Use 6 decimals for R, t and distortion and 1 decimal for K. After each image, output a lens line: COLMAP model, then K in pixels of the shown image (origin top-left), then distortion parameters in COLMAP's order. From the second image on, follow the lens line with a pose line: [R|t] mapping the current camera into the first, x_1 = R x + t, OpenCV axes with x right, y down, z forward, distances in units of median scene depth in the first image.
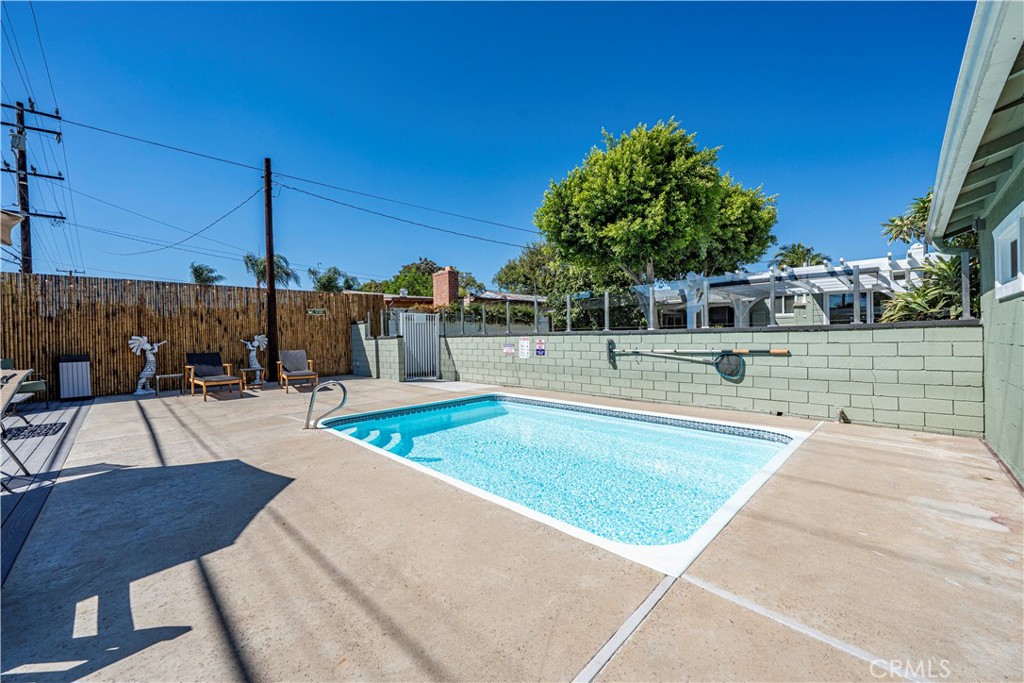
lens RADIAL K [[386.1, 0, 512.0], [0, 386.1, 341.5], [0, 0, 1]] dist [-0.001339, 0.000069]
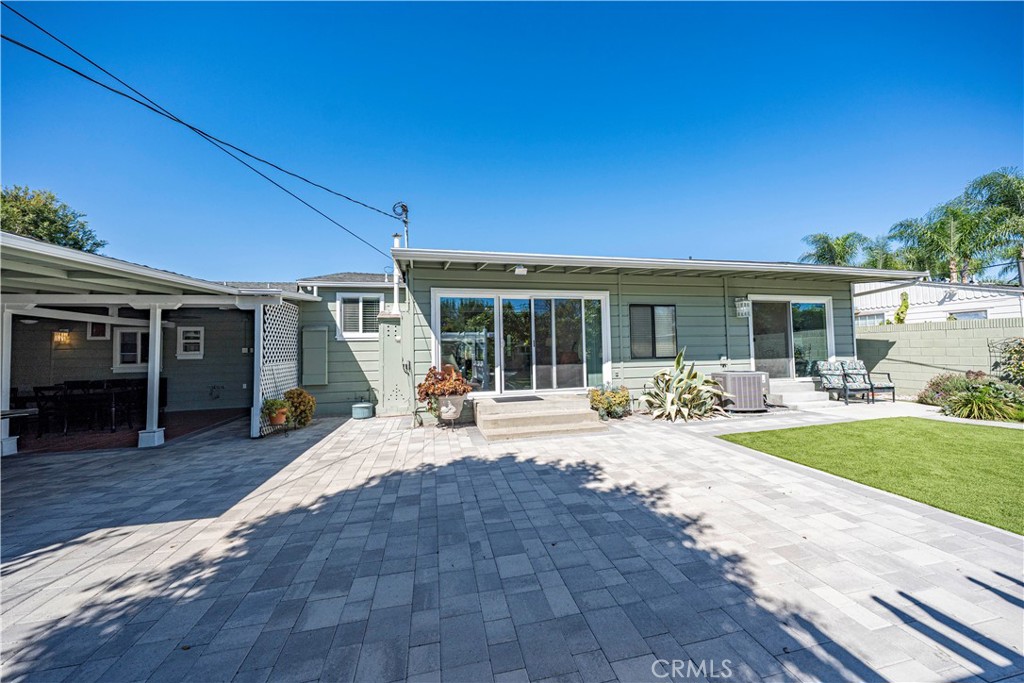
lens RADIAL K [[361.7, 0, 512.0], [0, 361.7, 341.5], [0, 0, 1]] dist [-0.000266, -0.000153]
pose [[0.537442, 0.040124, 0.842345, 0.763111], [0.015692, 0.998219, -0.057561, -0.056360], [-0.843155, 0.044154, 0.535855, 1.075622]]
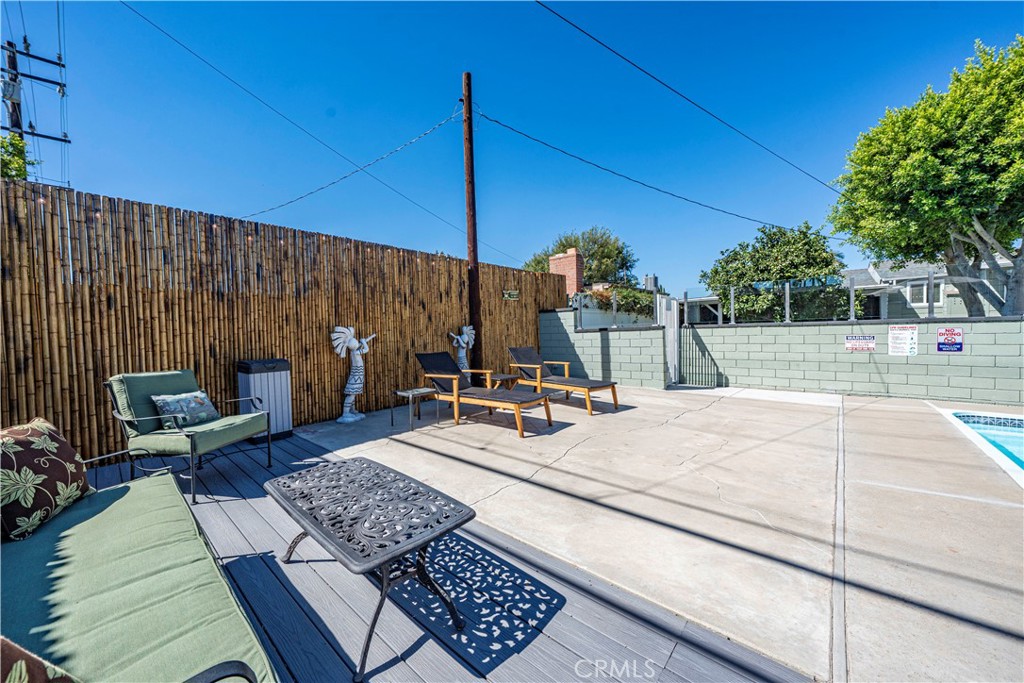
lens RADIAL K [[366.7, 0, 512.0], [0, 366.7, 341.5], [0, 0, 1]] dist [0.000724, 0.000086]
pose [[0.997680, -0.008196, 0.067589, -0.655780], [0.007468, 0.999911, 0.011010, 0.004594], [-0.067673, -0.010480, 0.997653, 0.355303]]
